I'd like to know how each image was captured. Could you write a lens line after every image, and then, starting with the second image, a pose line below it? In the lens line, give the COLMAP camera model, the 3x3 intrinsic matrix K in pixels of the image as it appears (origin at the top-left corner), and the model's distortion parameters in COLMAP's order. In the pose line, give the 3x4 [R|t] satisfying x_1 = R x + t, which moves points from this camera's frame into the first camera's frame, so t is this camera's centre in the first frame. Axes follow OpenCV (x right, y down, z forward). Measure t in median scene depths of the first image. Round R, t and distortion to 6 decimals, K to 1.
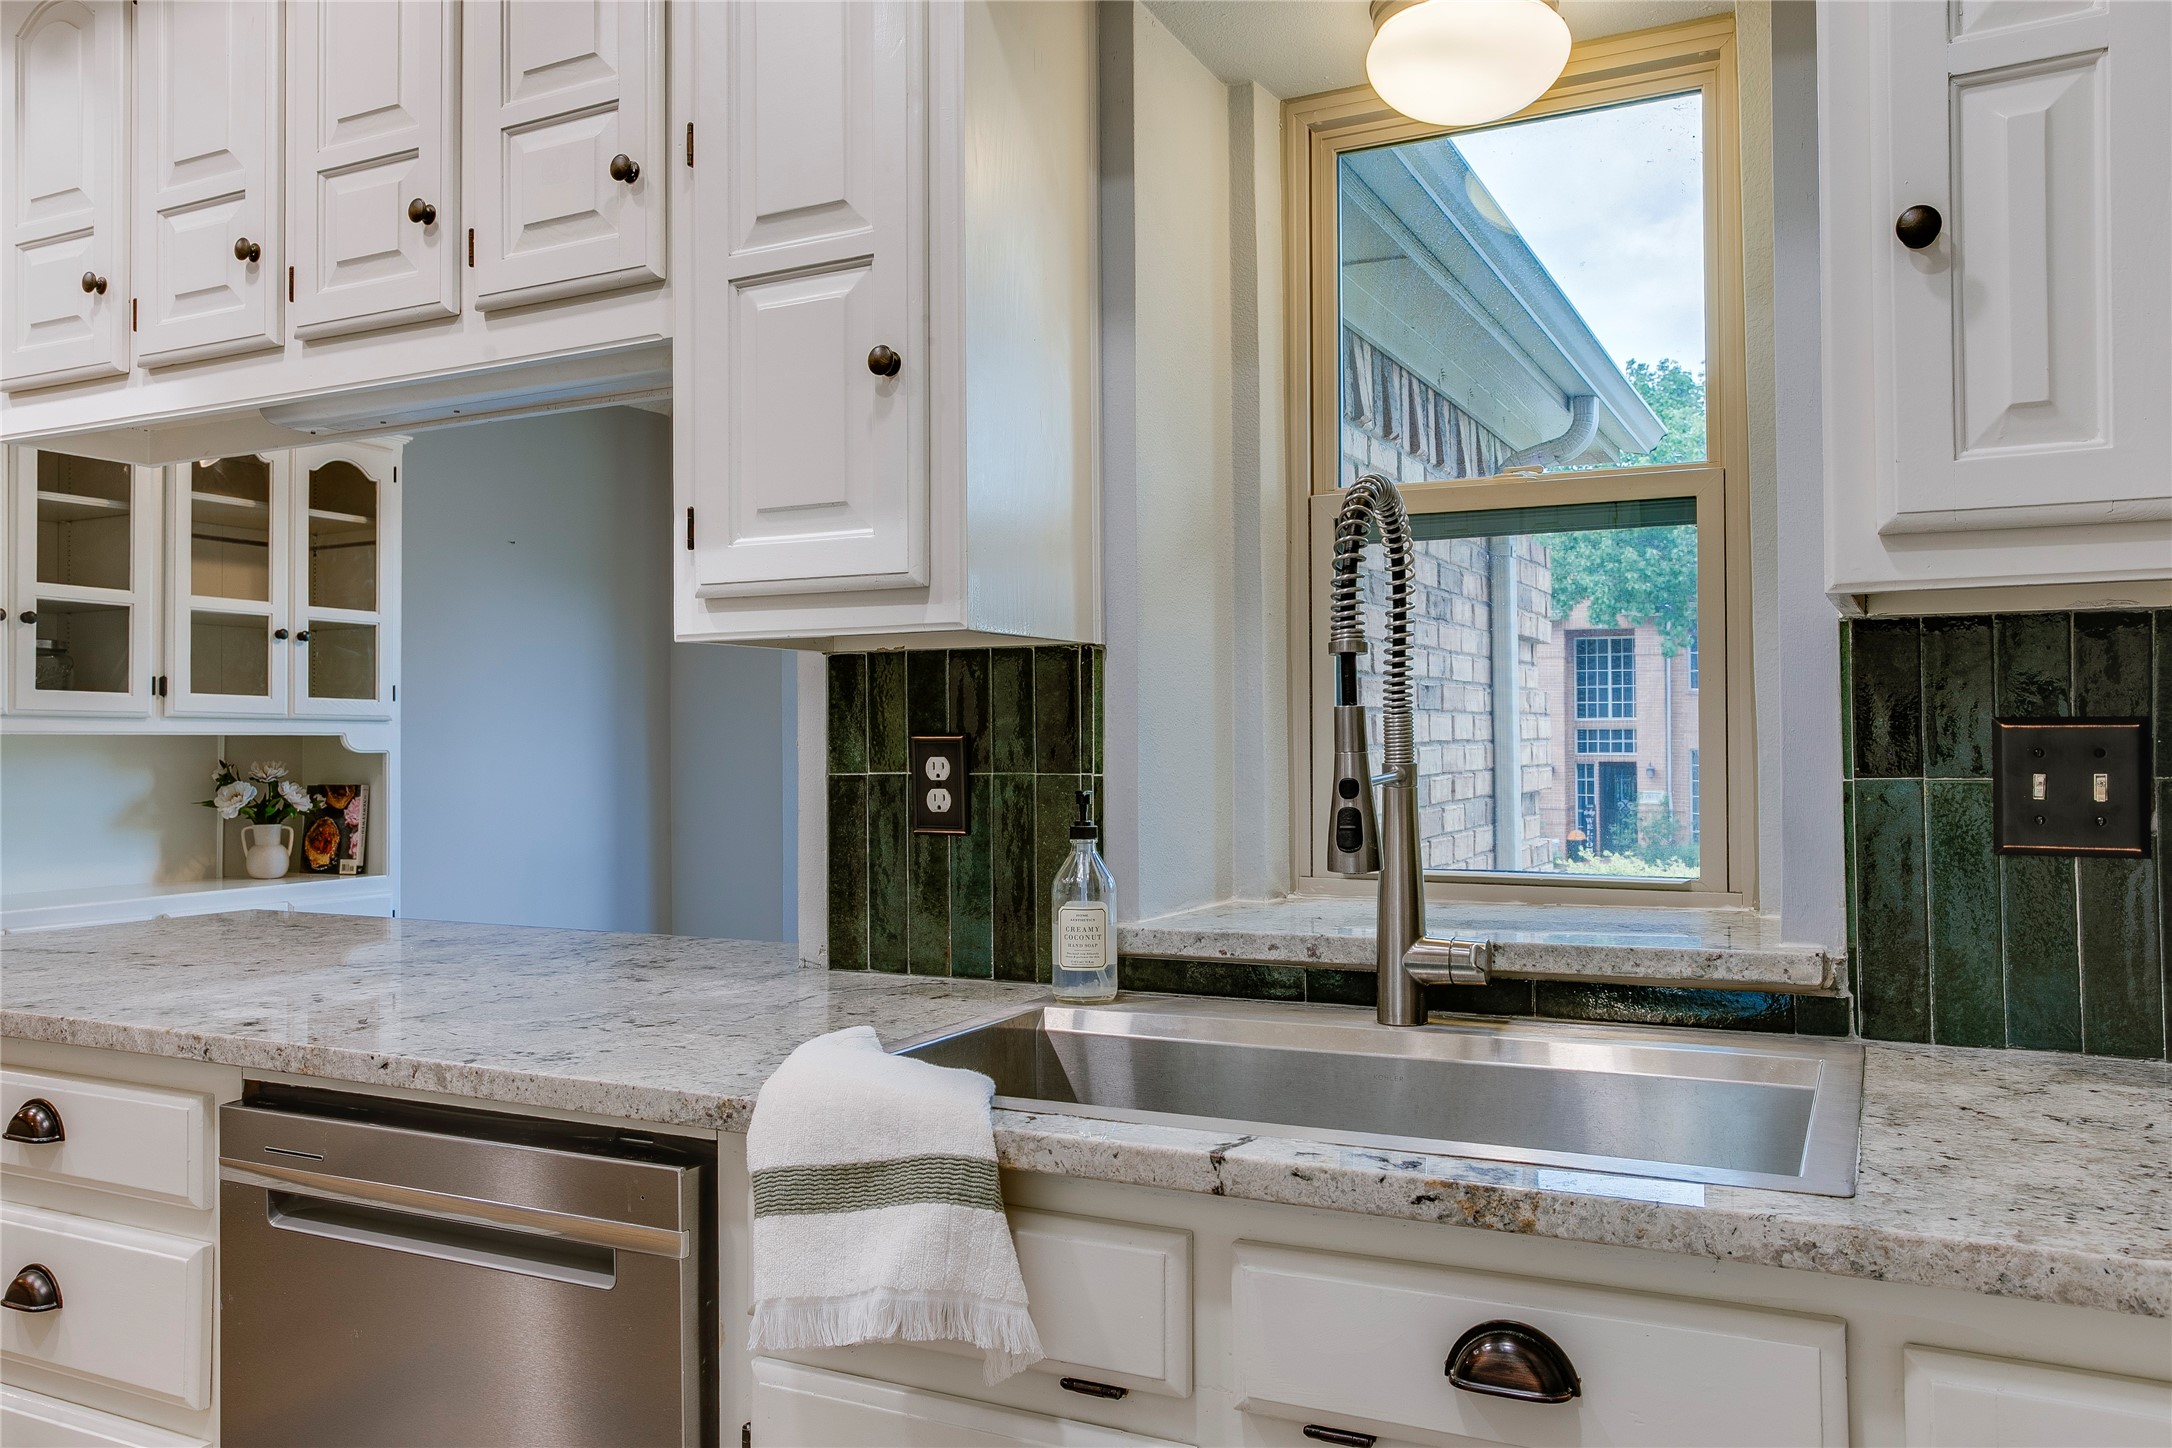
lens RADIAL K [[1632.2, 0, 1074.8], [0, 1632.2, 711.5], [0, 0, 1]] dist [-0.031116, 0.043191]
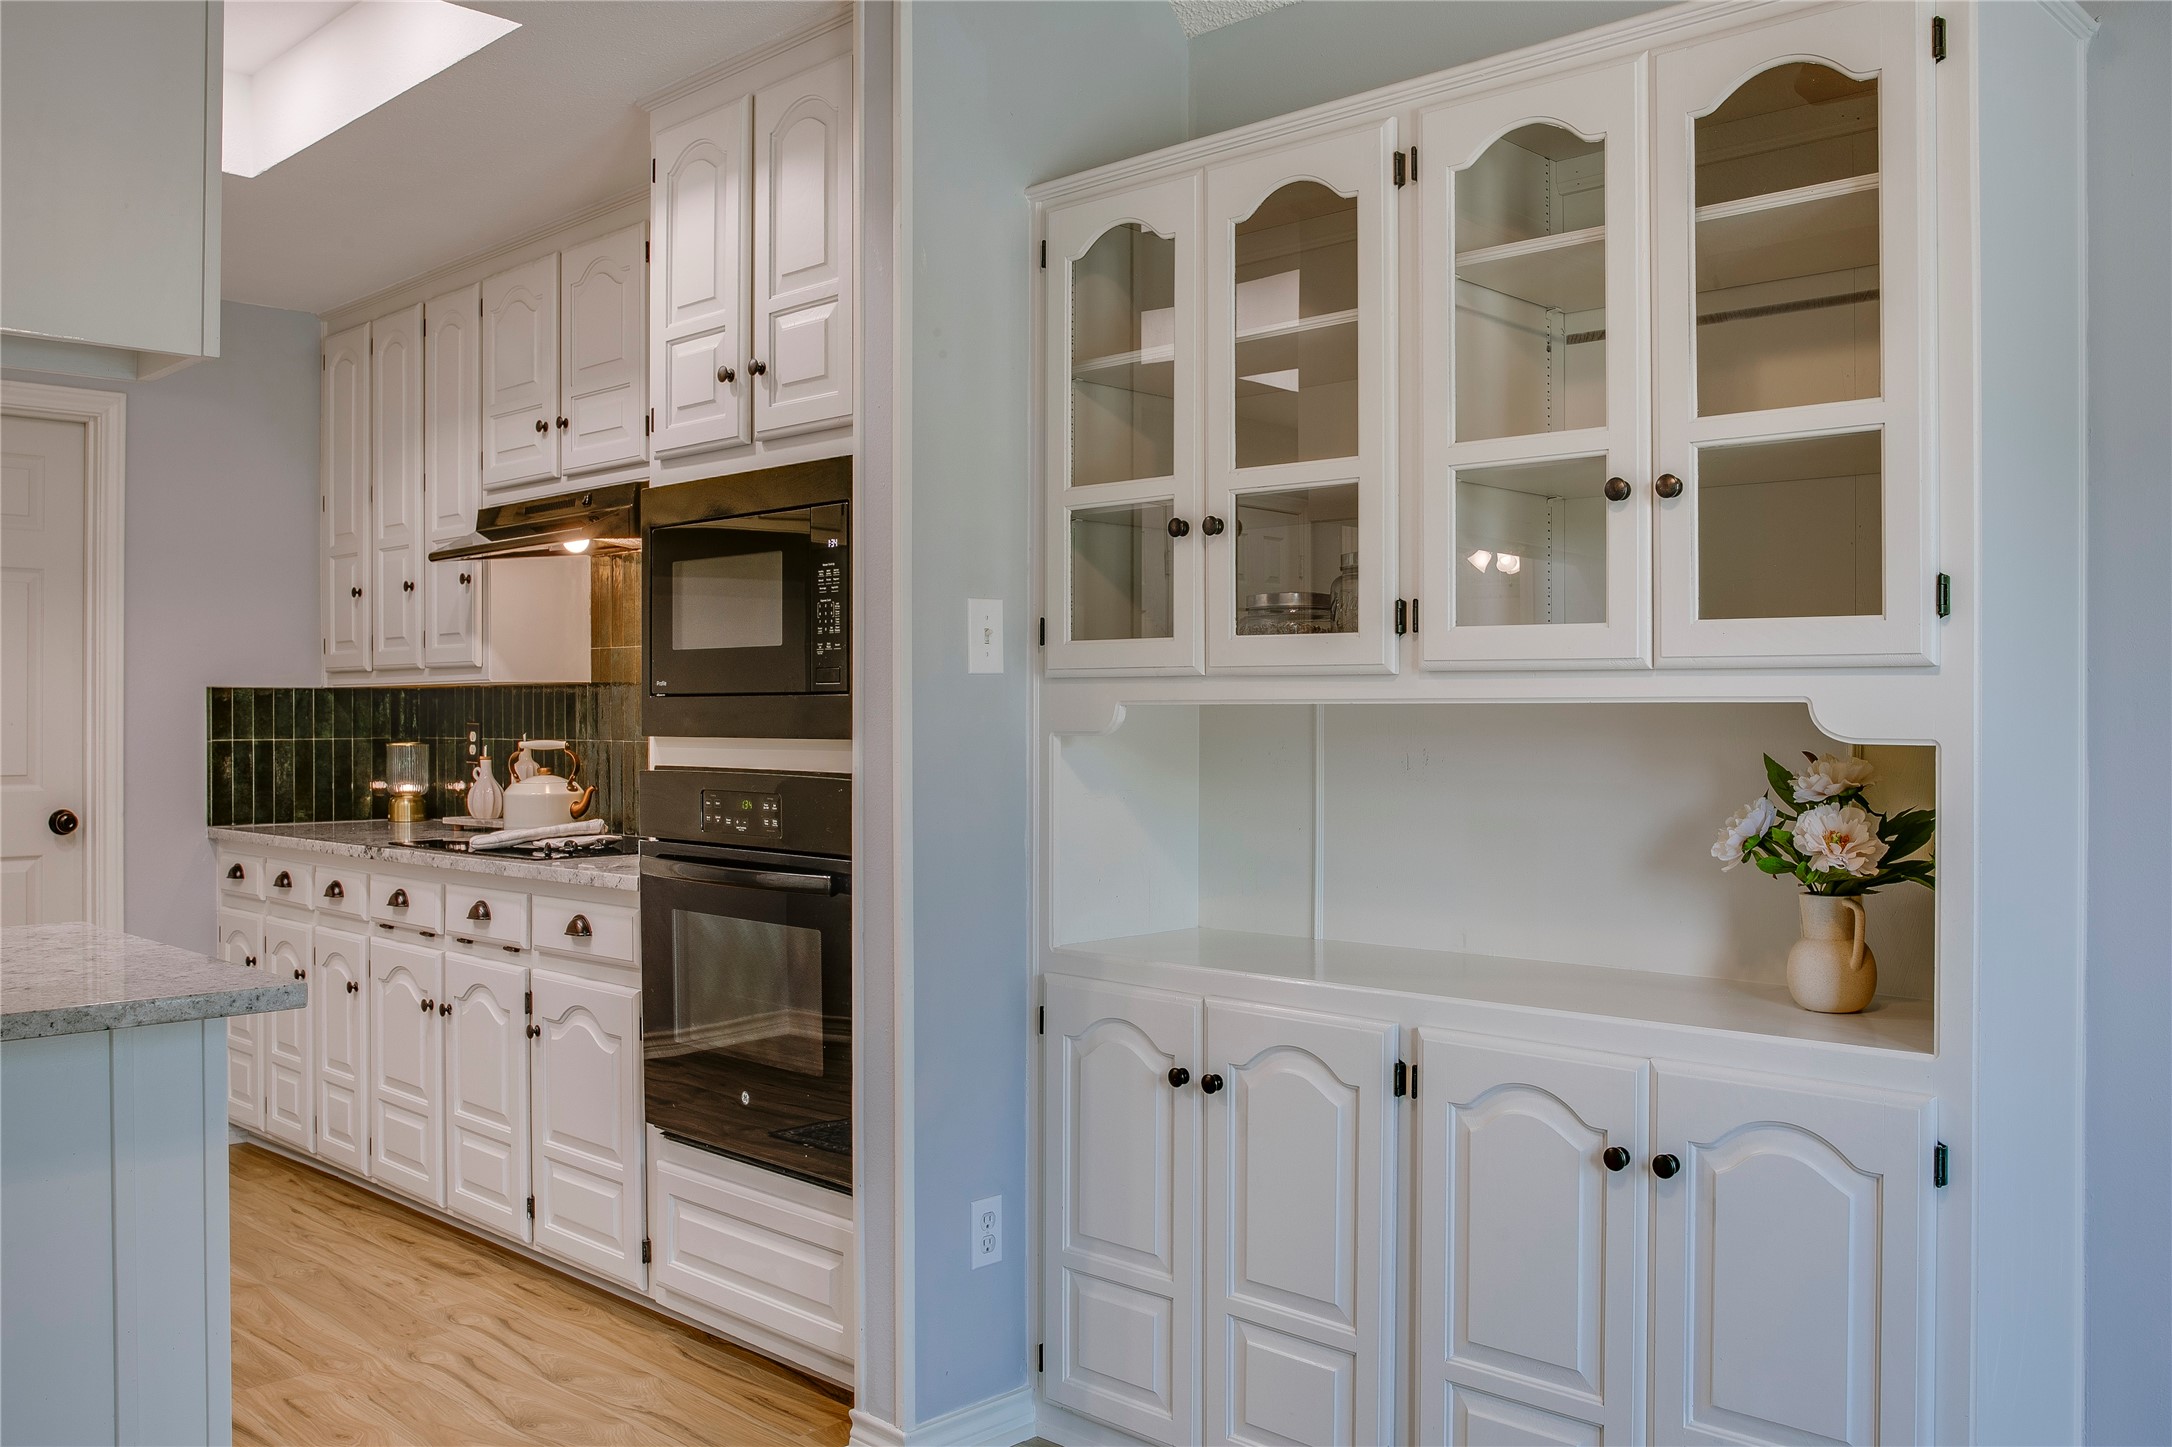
lens RADIAL K [[1823.7, 0, 1080.1], [0, 1823.7, 710.6], [0, 0, 1]] dist [-0.047842, 0.000388]
pose [[-0.299591, 0.016727, -0.953921, 0.141567], [0.029964, 0.999518, 0.008116, 0.016670], [0.953597, -0.026152, -0.299948, 2.229730]]
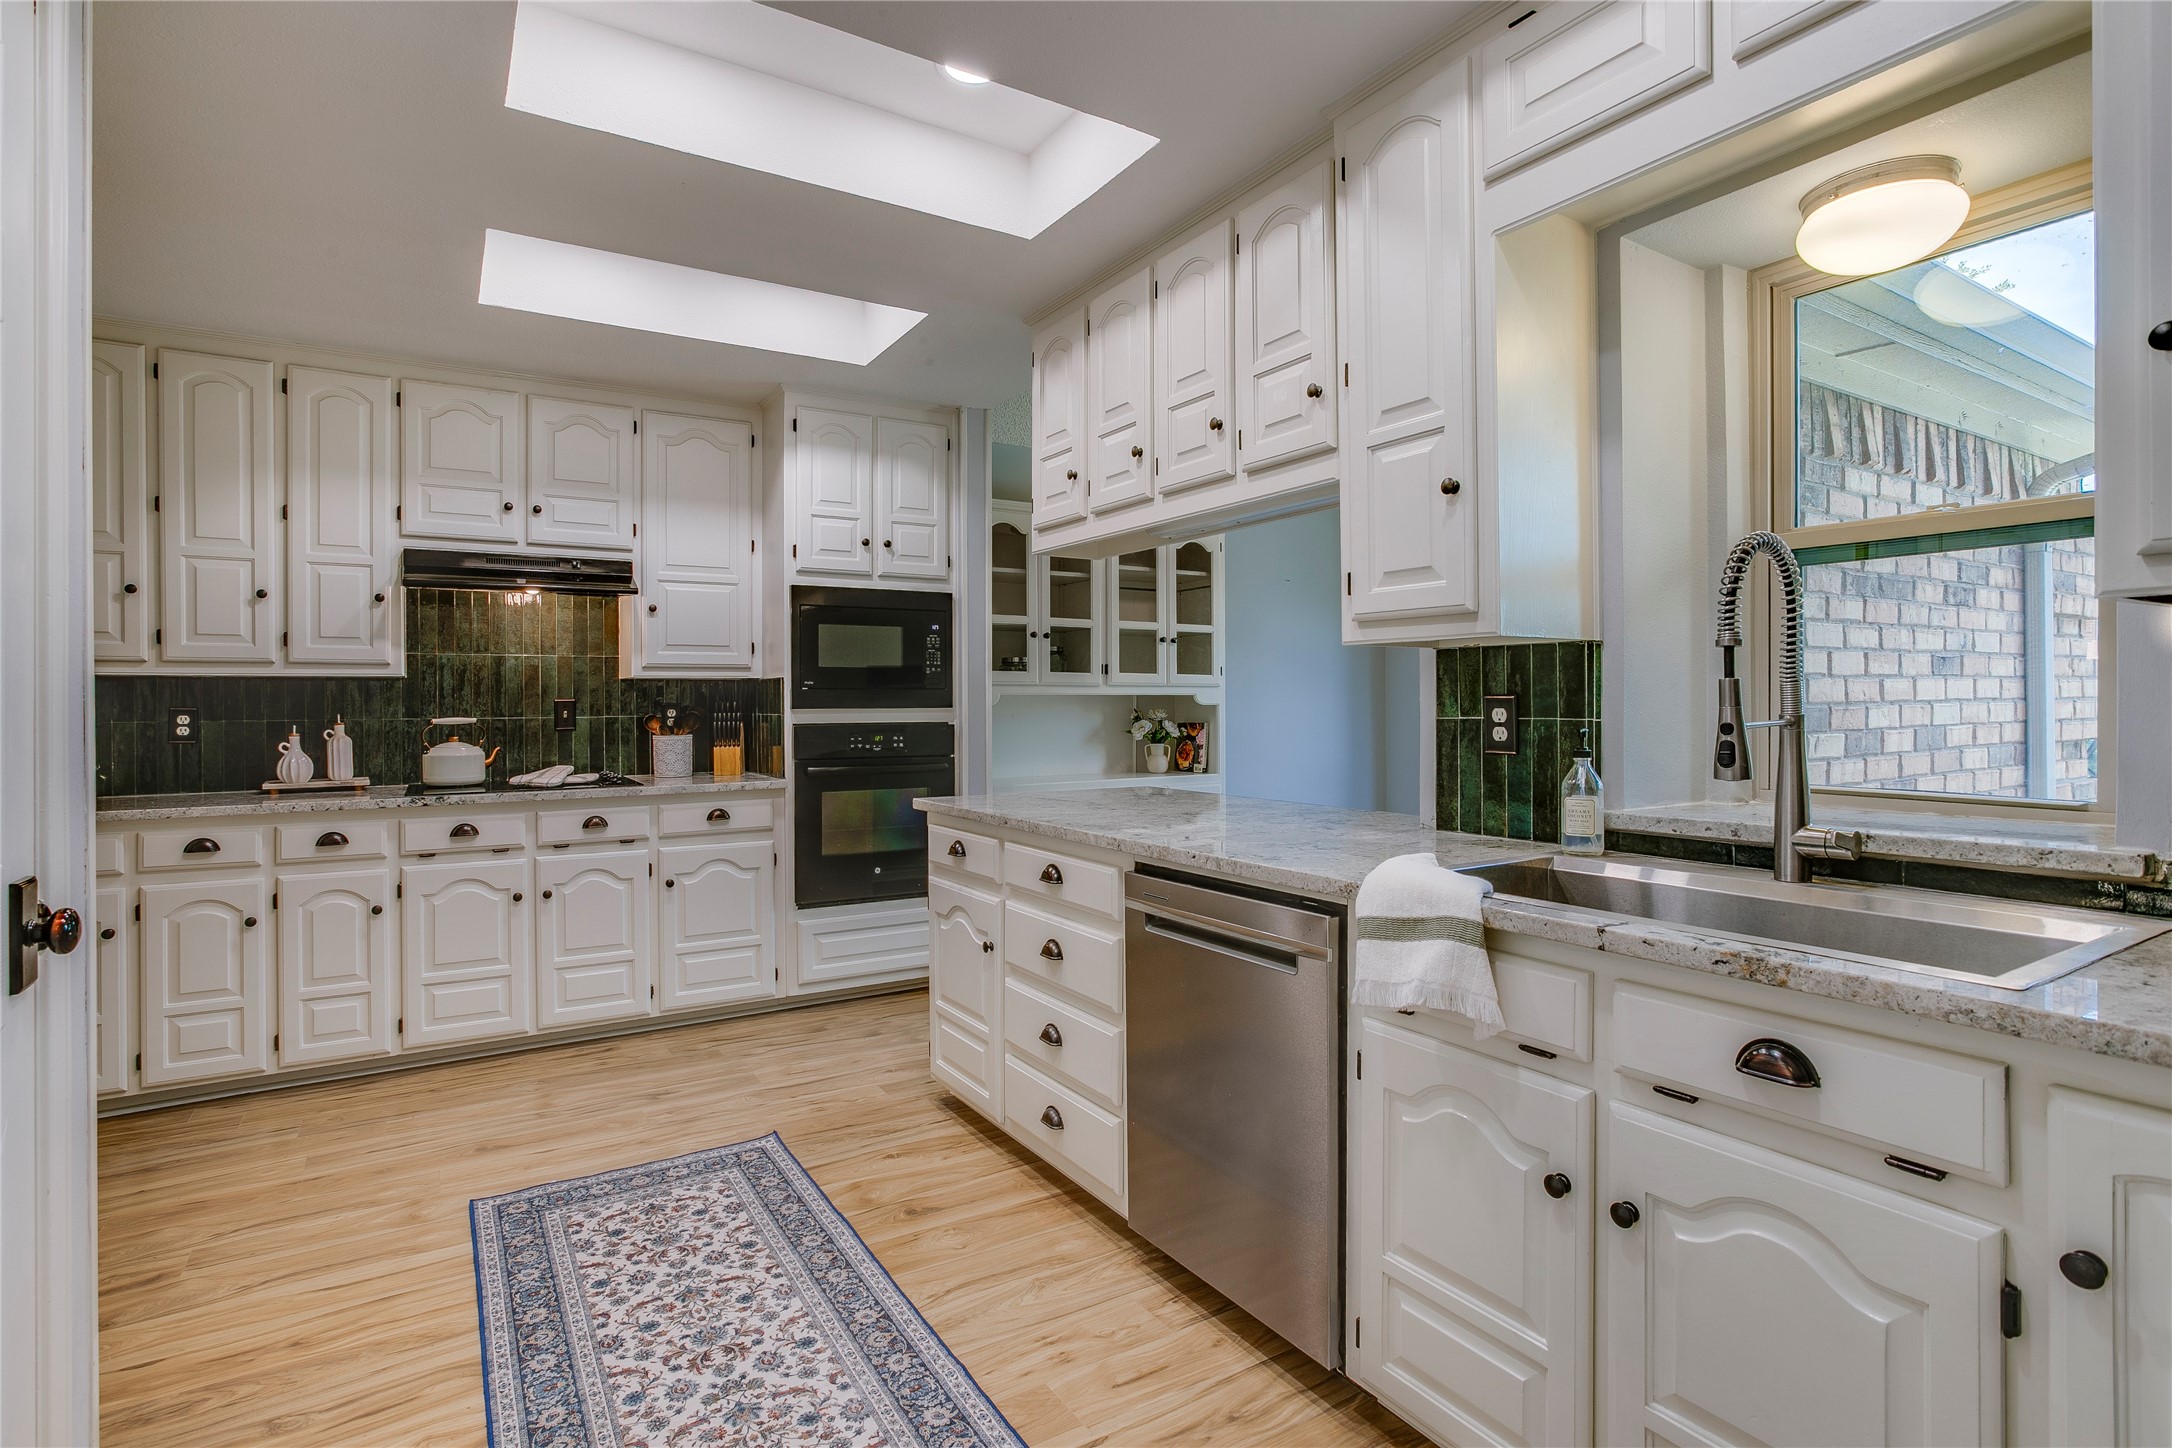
lens RADIAL K [[1057.9, 0, 1079.6], [0, 1057.9, 713.2], [0, 0, 1]] dist [-0.022867, -0.000594]
pose [[0.856303, 0.007968, -0.516412, 0.108399], [0.008959, 0.999501, 0.030278, -0.004429], [0.516395, -0.030554, 0.855805, -0.165731]]
